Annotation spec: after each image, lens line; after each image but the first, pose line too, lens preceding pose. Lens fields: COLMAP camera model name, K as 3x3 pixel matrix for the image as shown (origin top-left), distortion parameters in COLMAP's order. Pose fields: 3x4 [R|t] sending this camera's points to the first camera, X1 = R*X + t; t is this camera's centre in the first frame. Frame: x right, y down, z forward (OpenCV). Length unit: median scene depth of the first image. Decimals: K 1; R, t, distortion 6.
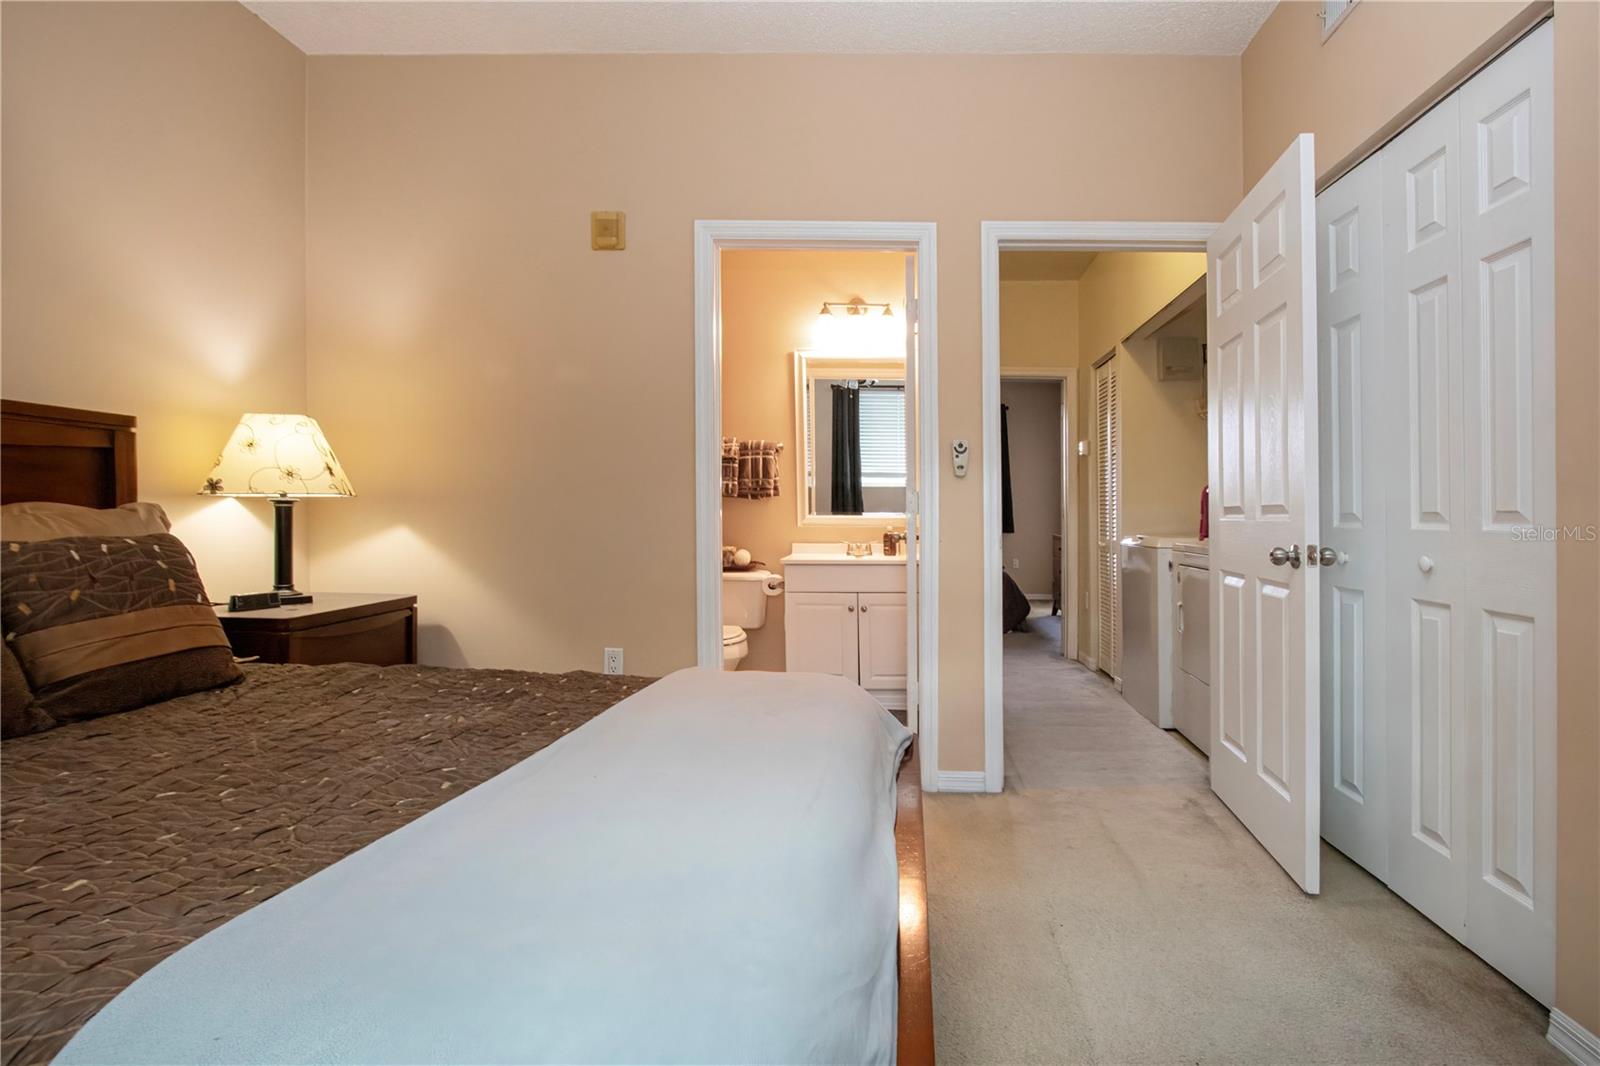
lens RADIAL K [[761.8, 0, 797.1], [0, 761.8, 499.7], [0, 0, 1]] dist [-0.000652, 0.000038]
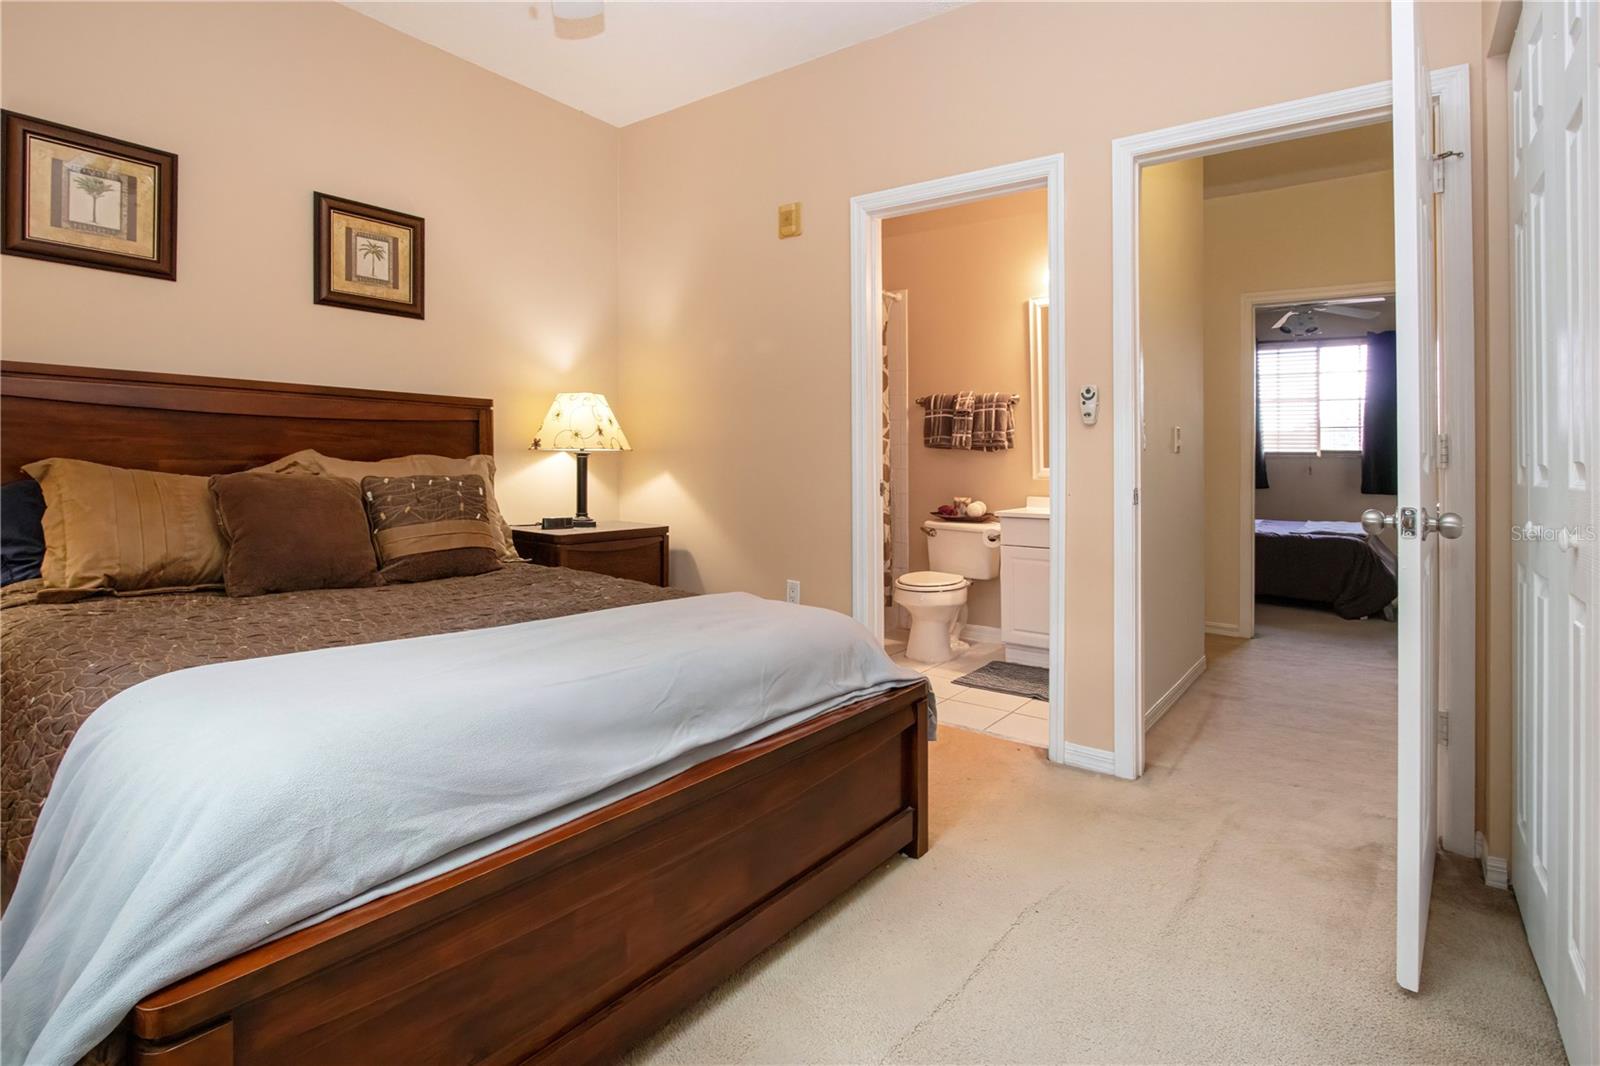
lens RADIAL K [[774.9, 0, 878.6], [0, 774.9, 456.0], [0, 0, 1]] dist [-0.000670, 0.000395]
pose [[0.838210, -0.001976, -0.545344, 0.508737], [0.002654, 0.999996, 0.000456, 0.005660], [0.545341, -0.001829, 0.838212, 0.082579]]
